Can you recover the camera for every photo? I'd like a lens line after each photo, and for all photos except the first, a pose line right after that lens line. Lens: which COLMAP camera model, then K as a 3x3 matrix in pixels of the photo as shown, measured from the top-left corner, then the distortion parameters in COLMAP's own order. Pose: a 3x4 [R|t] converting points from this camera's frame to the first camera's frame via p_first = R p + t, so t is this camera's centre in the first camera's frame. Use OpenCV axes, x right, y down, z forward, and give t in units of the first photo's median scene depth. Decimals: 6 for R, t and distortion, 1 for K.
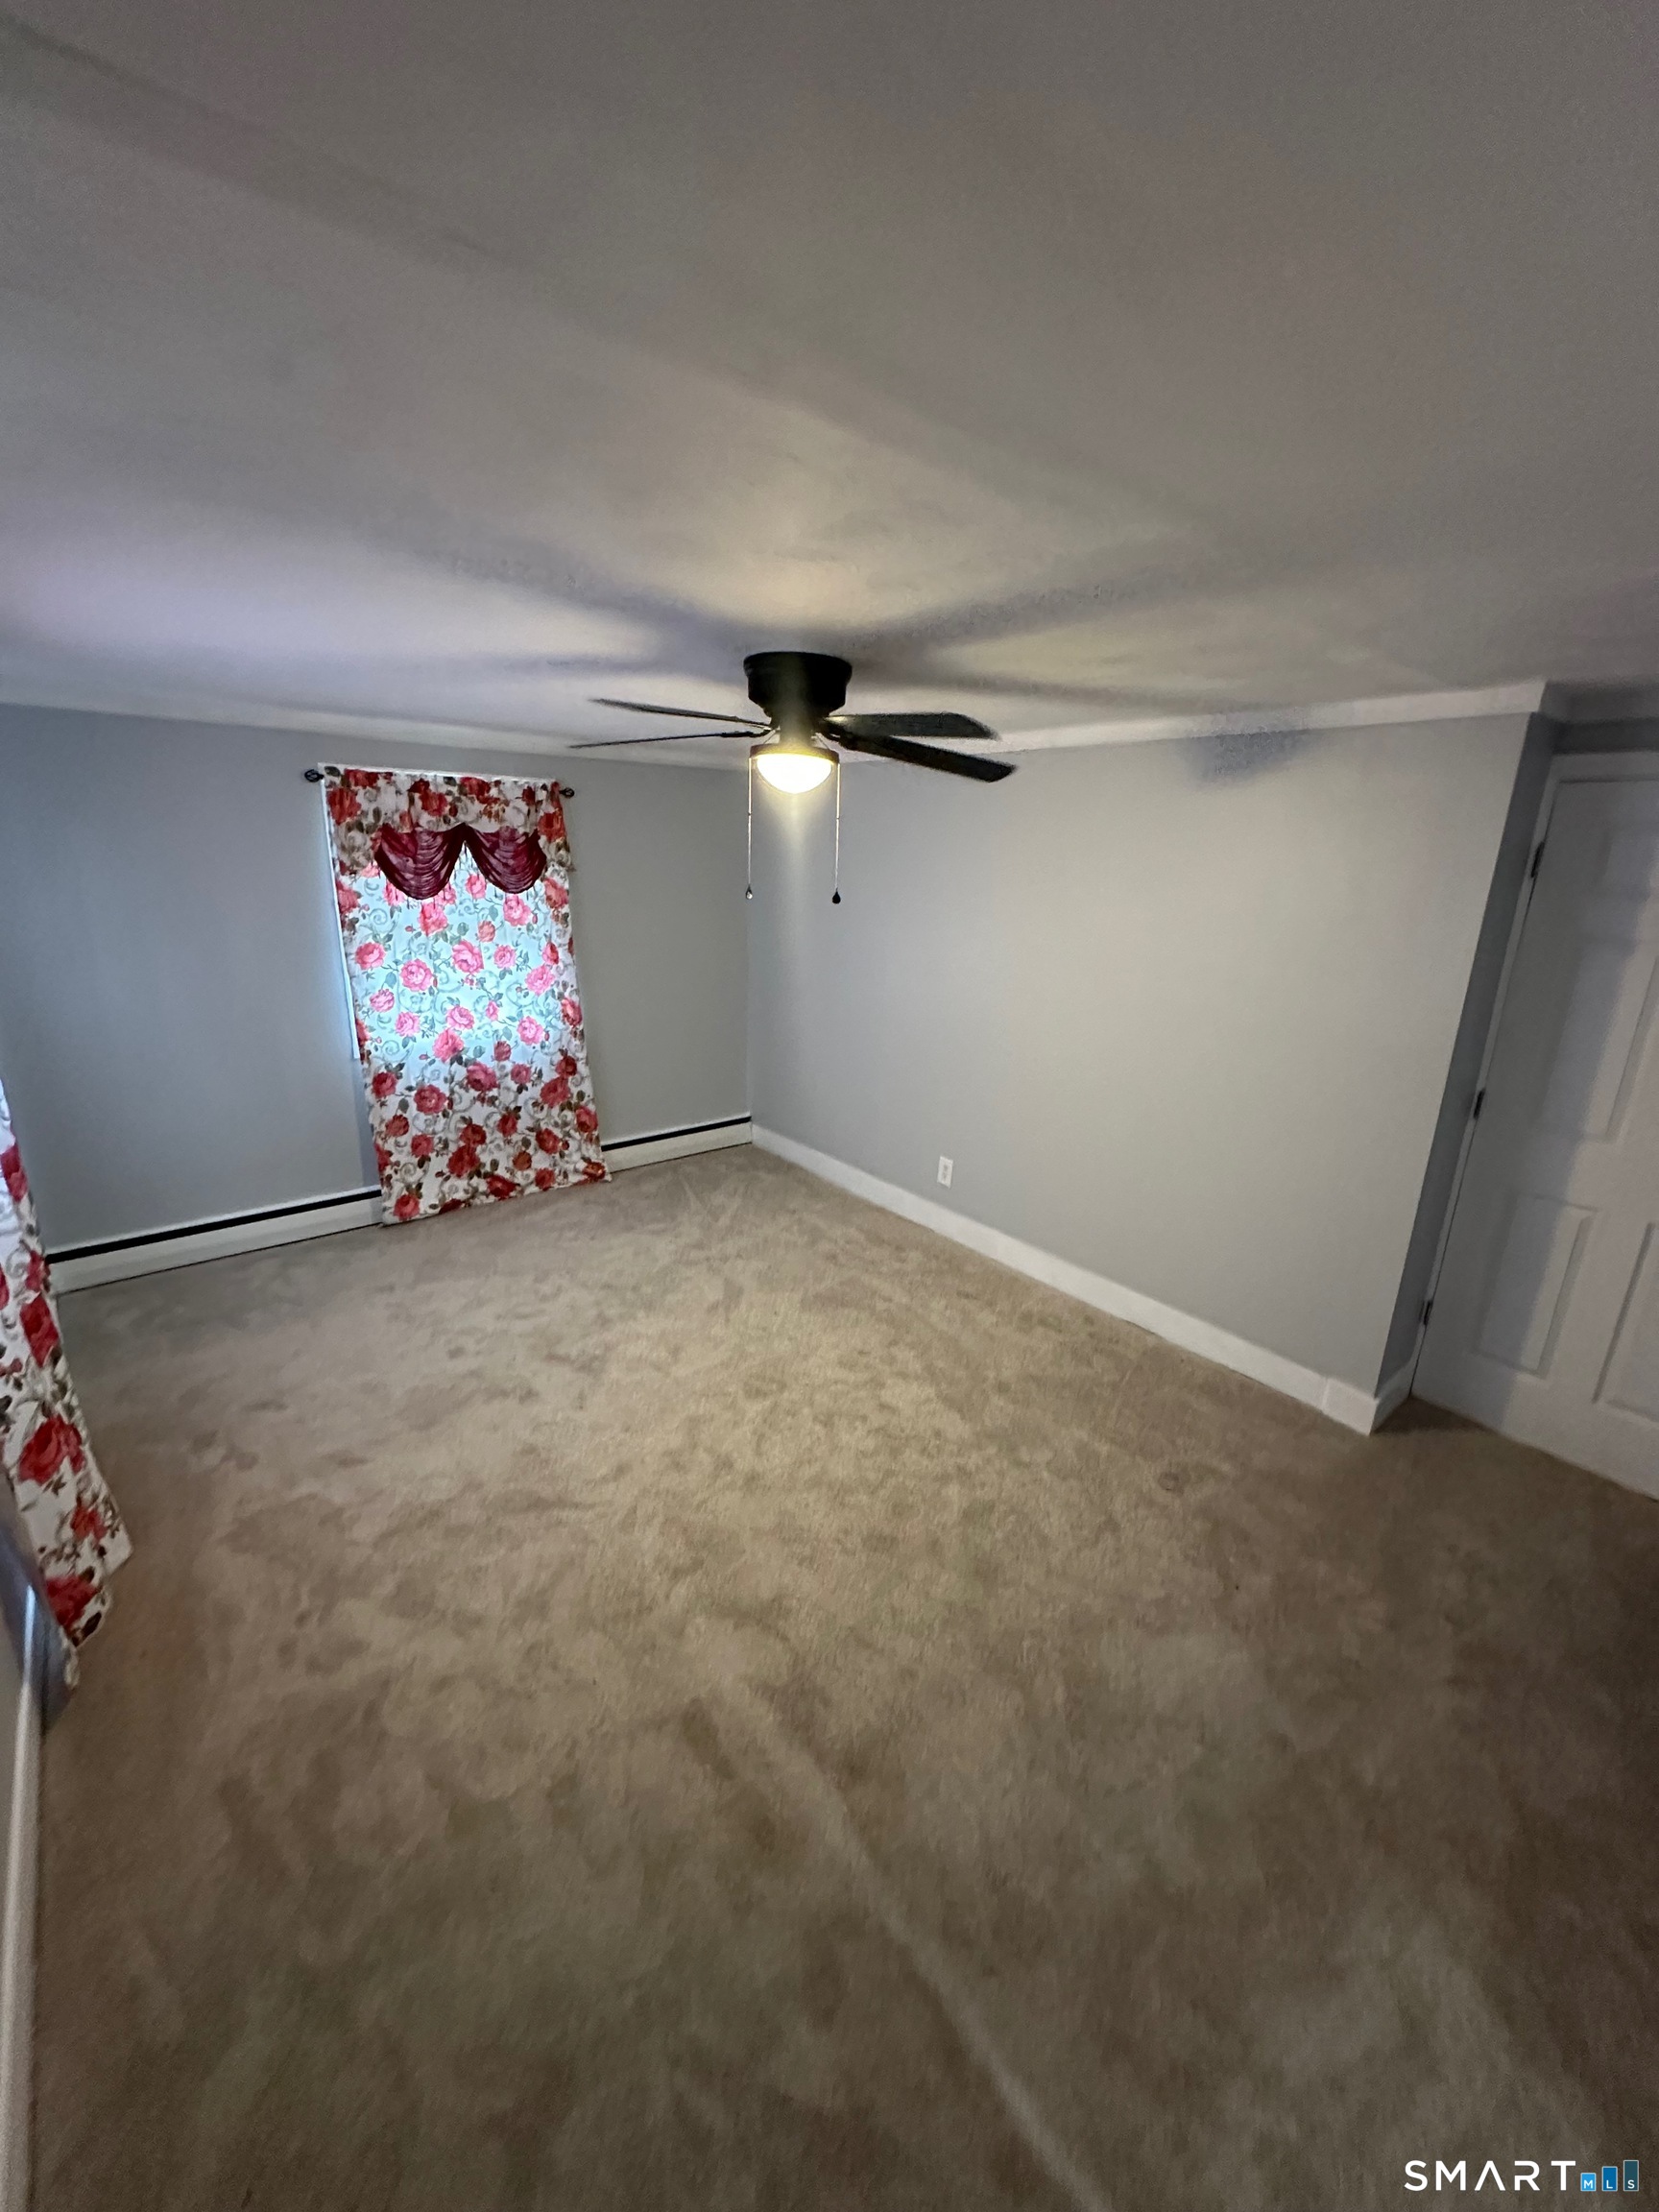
lens RADIAL K [[882.7, 0, 845.6], [0, 882.7, 1101.7], [0, 0, 1]] dist [-0.001960, 0.000352]
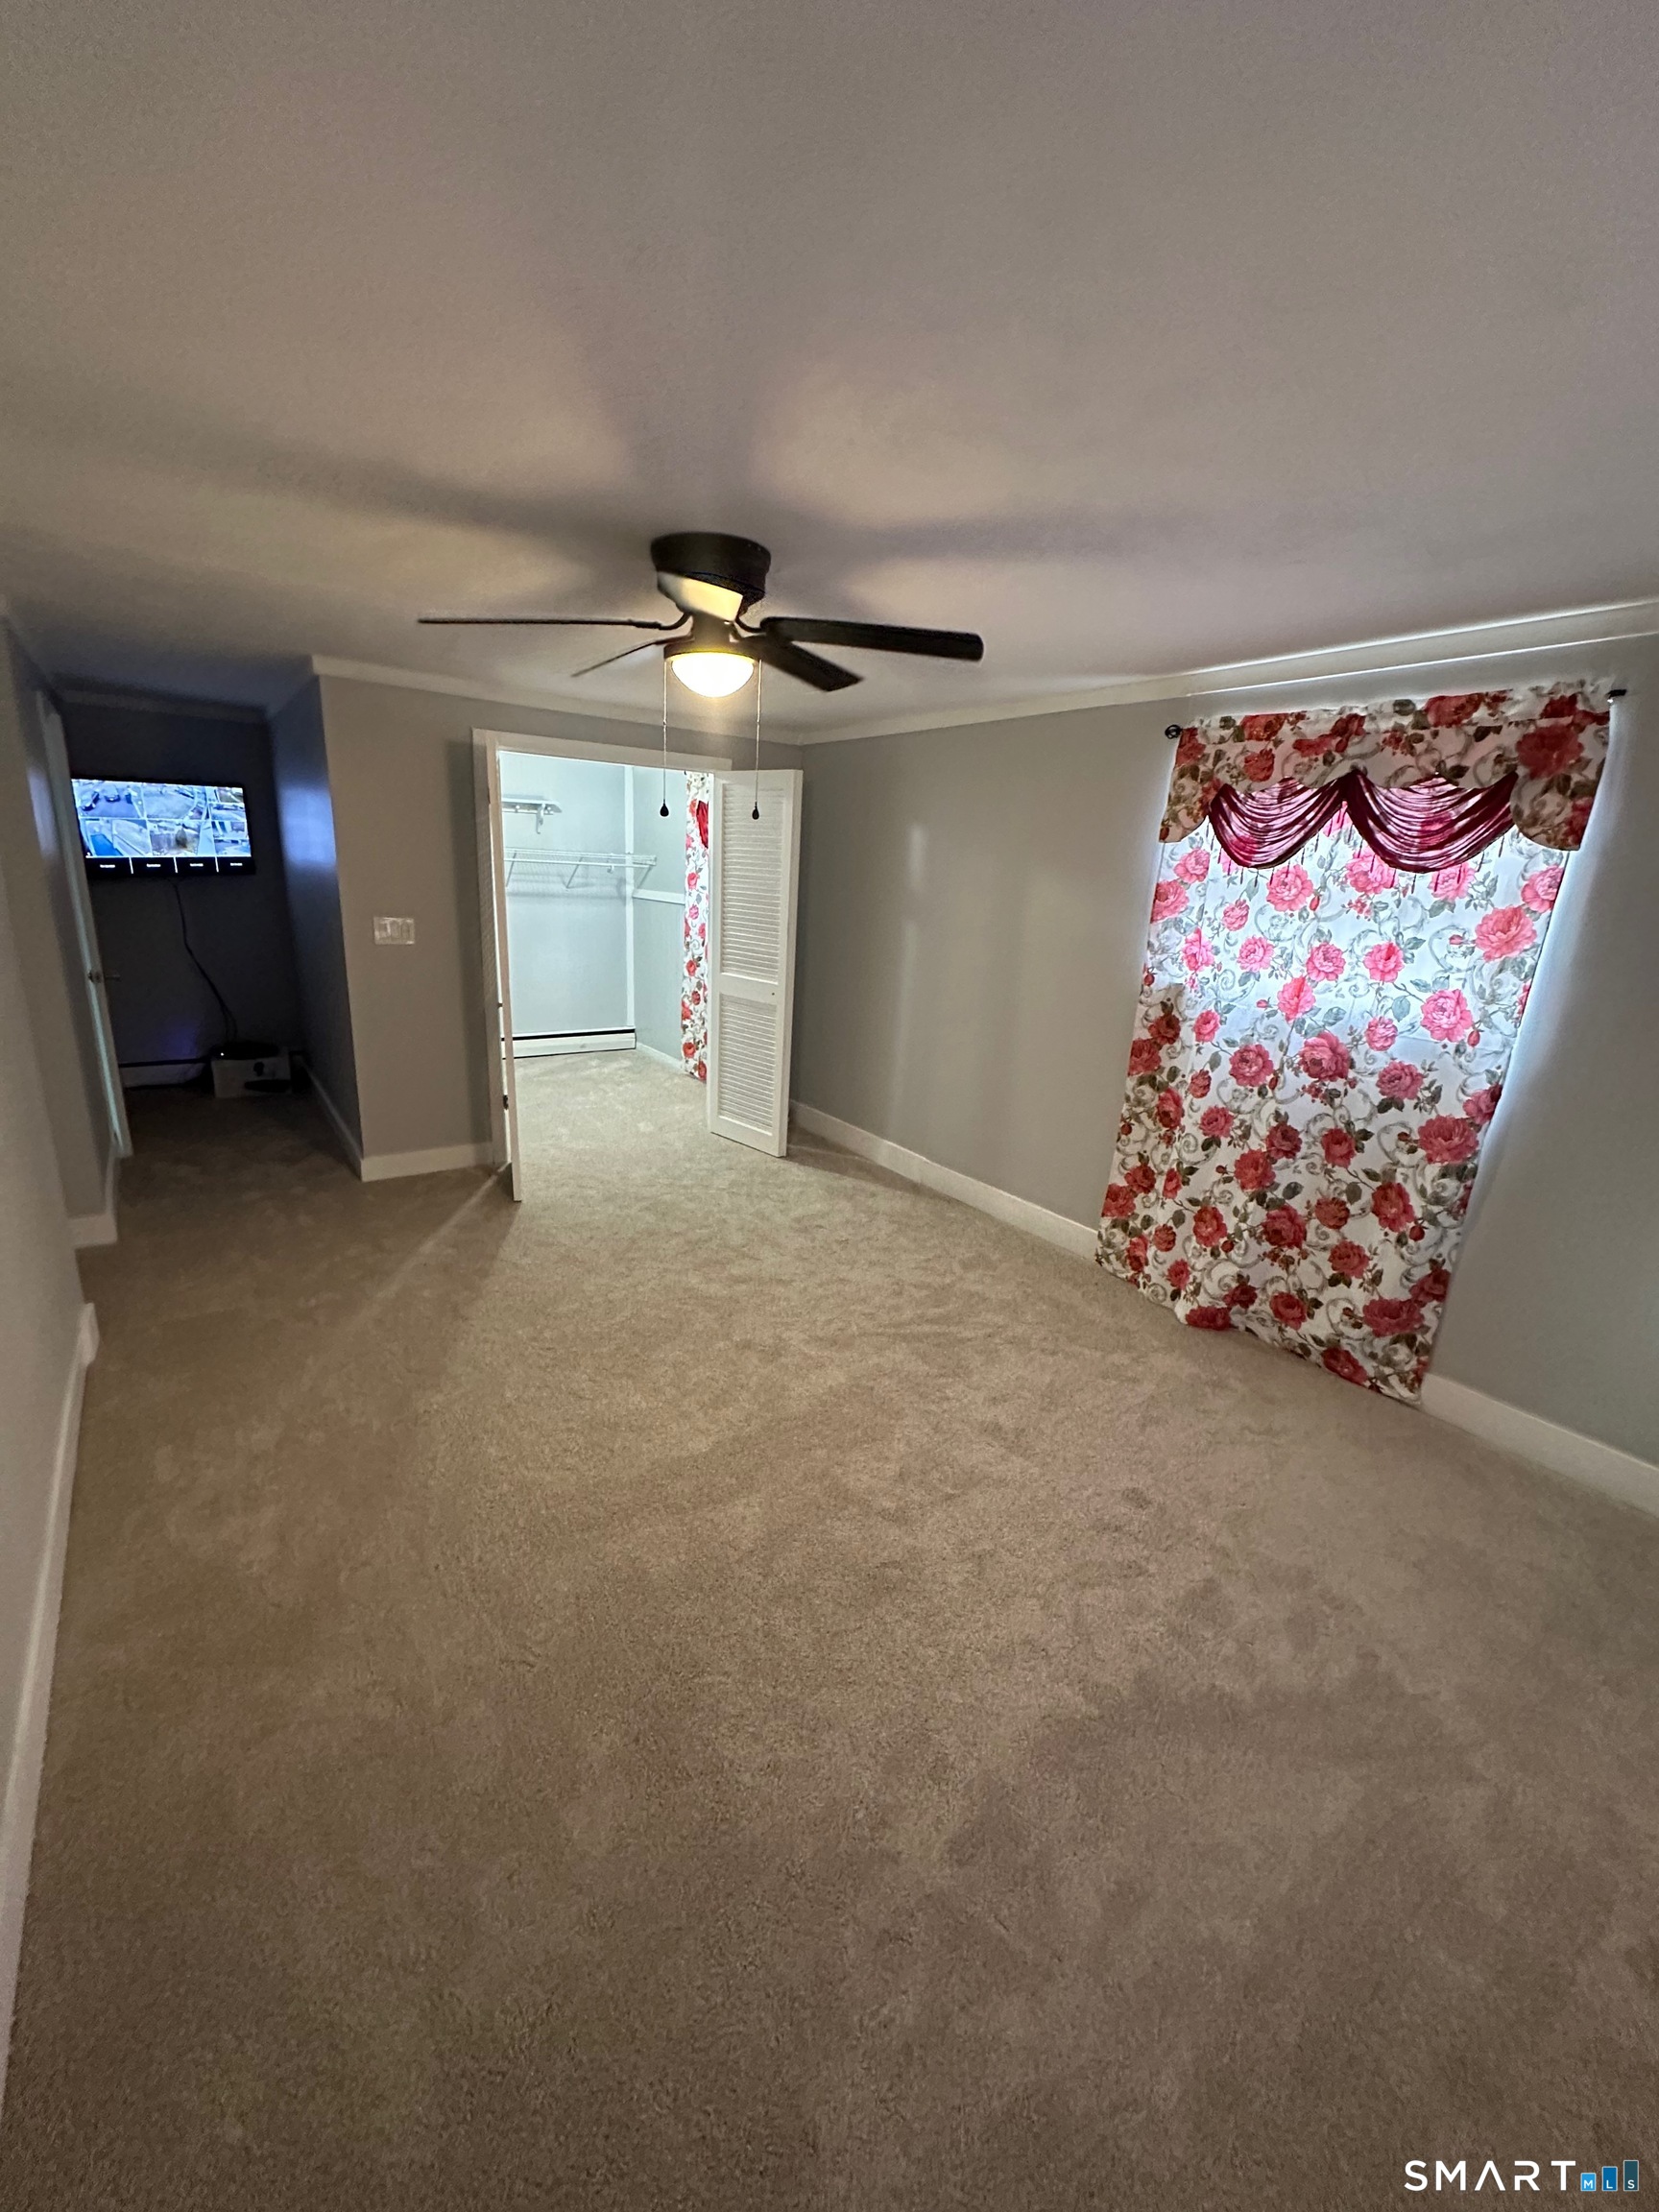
lens RADIAL K [[882.7, 0, 832.0], [0, 882.7, 1110.3], [0, 0, 1]] dist [-0.001960, 0.000352]
pose [[-0.994231, -0.098736, 0.041903, -0.155947], [-0.062183, 0.848906, 0.524873, -0.278977], [-0.087395, 0.519240, -0.850148, 1.185737]]
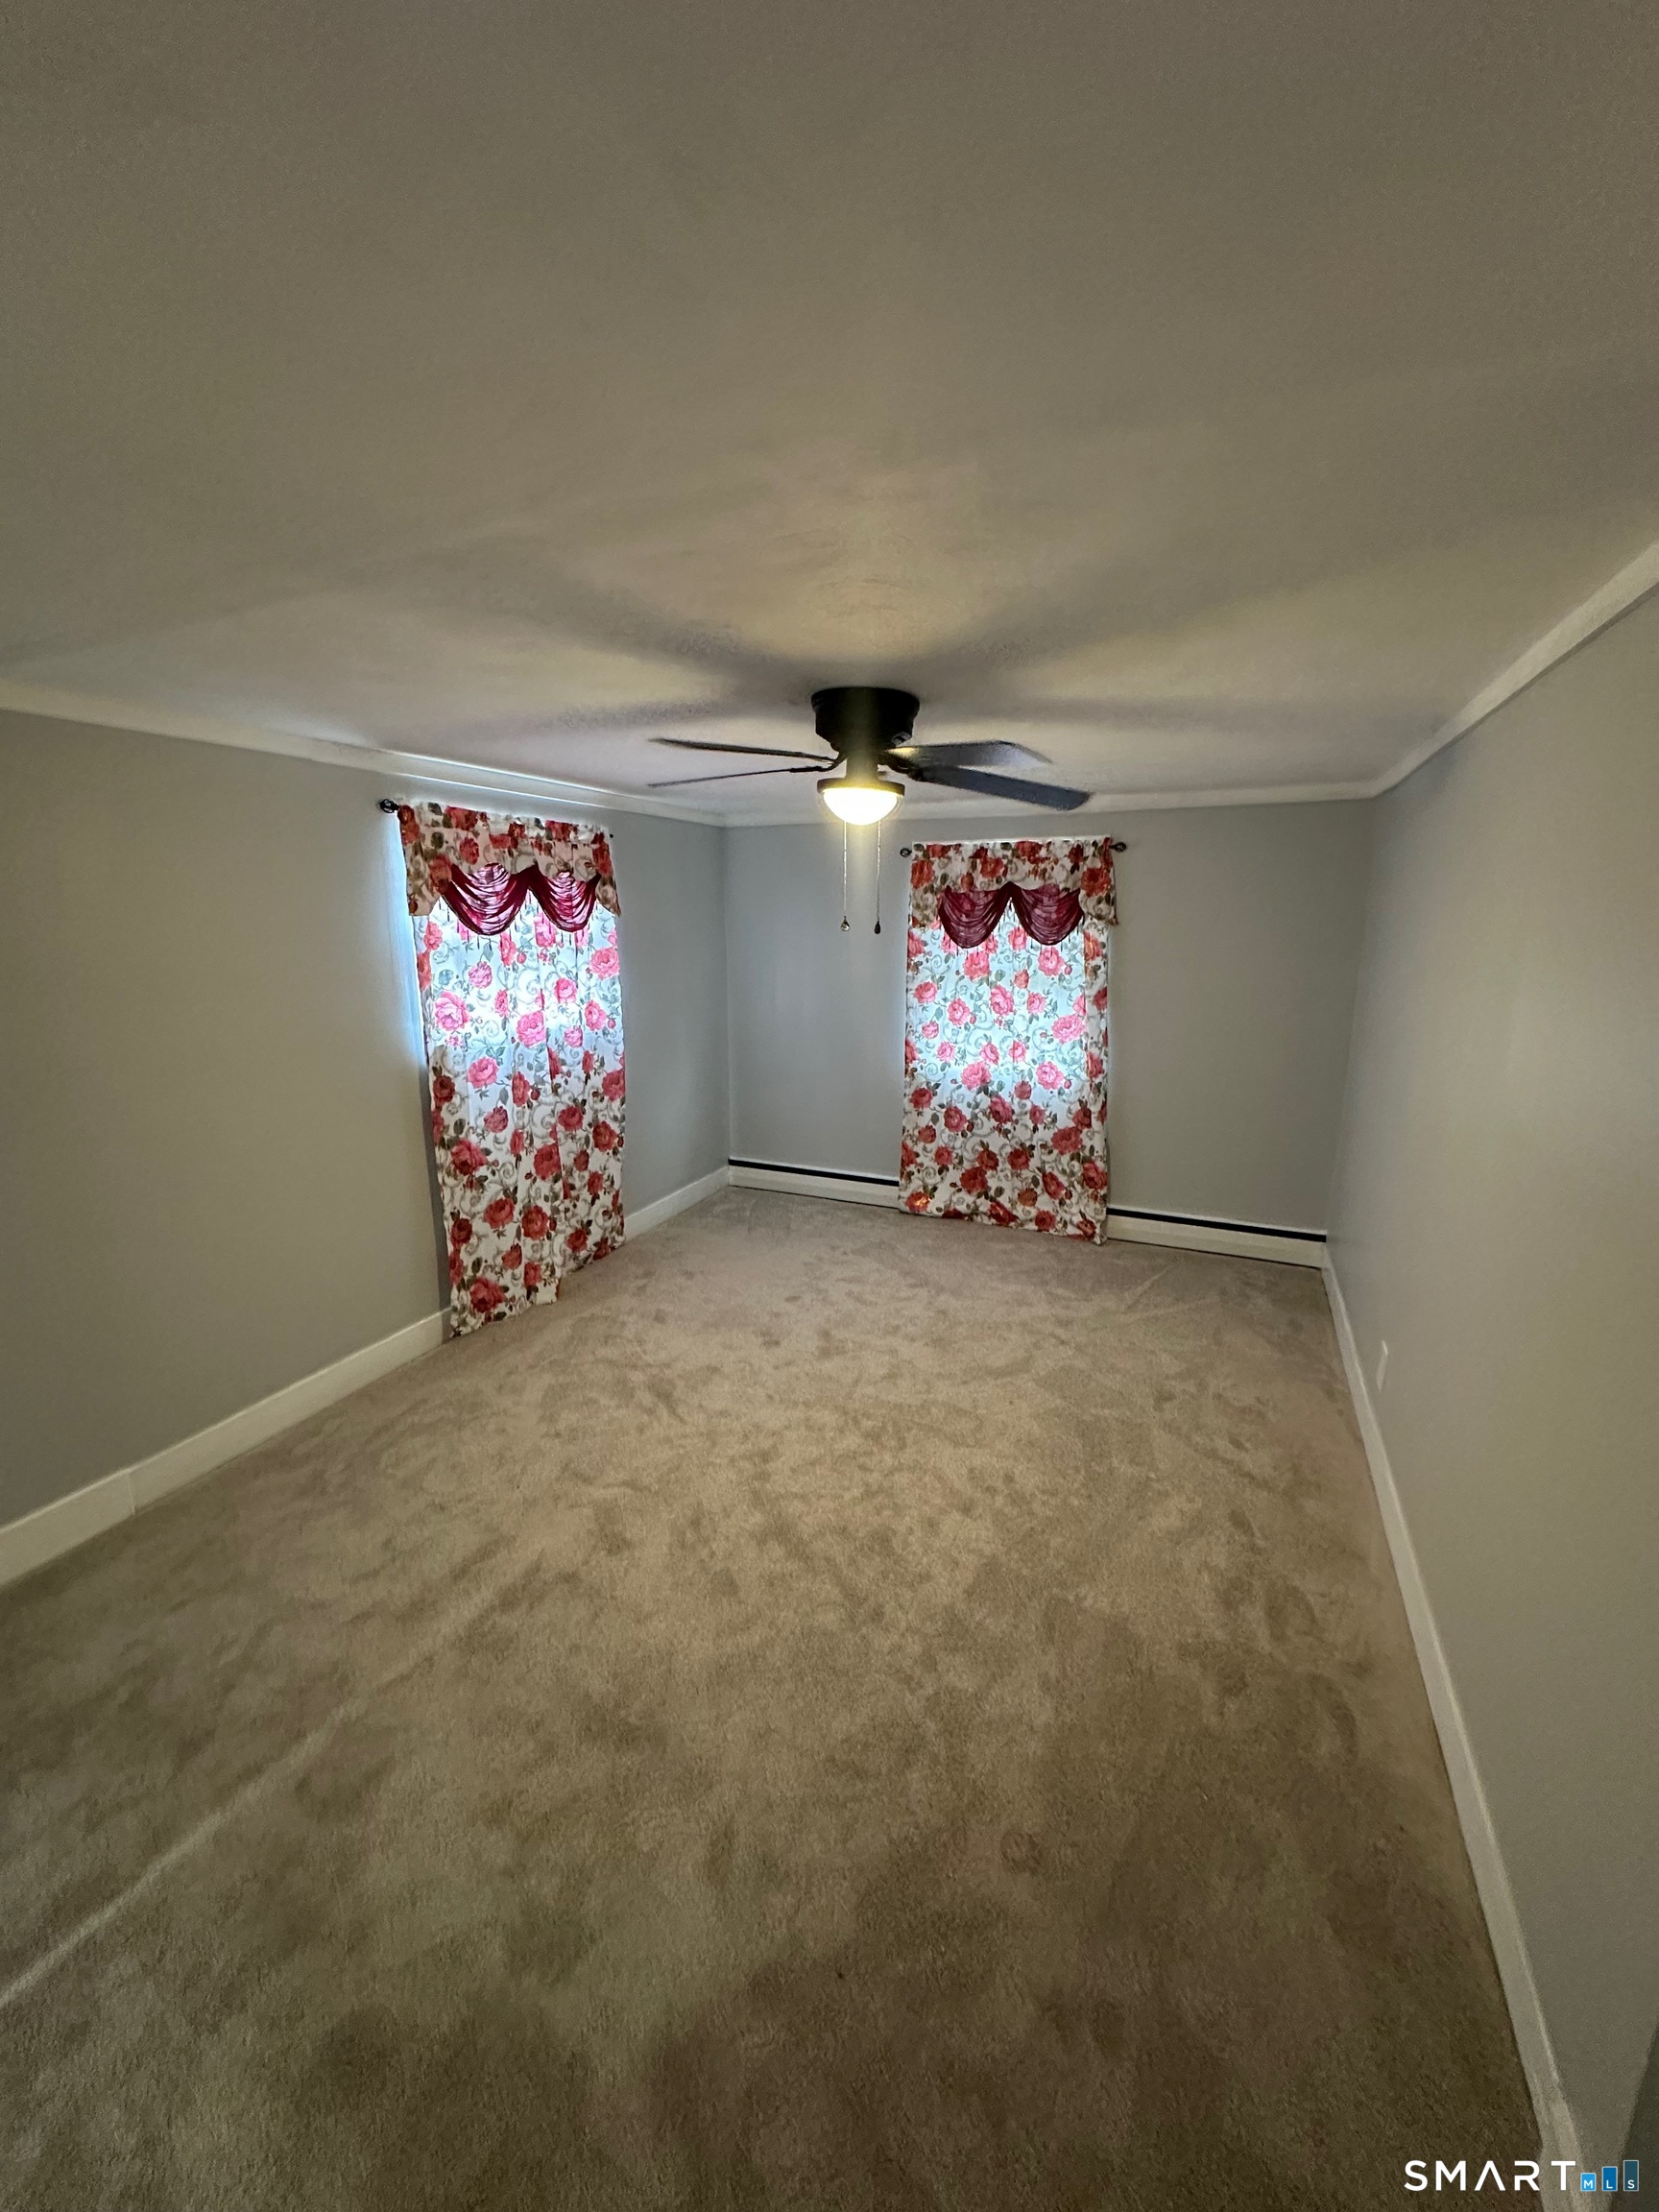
lens RADIAL K [[882.7, 0, 834.8], [0, 882.7, 1107.9], [0, 0, 1]] dist [-0.001960, 0.000352]
pose [[0.444794, 0.162543, -0.880760, 0.514298], [-0.235896, 0.969932, 0.059870, -0.052303], [0.864009, 0.181139, 0.469763, 0.337415]]
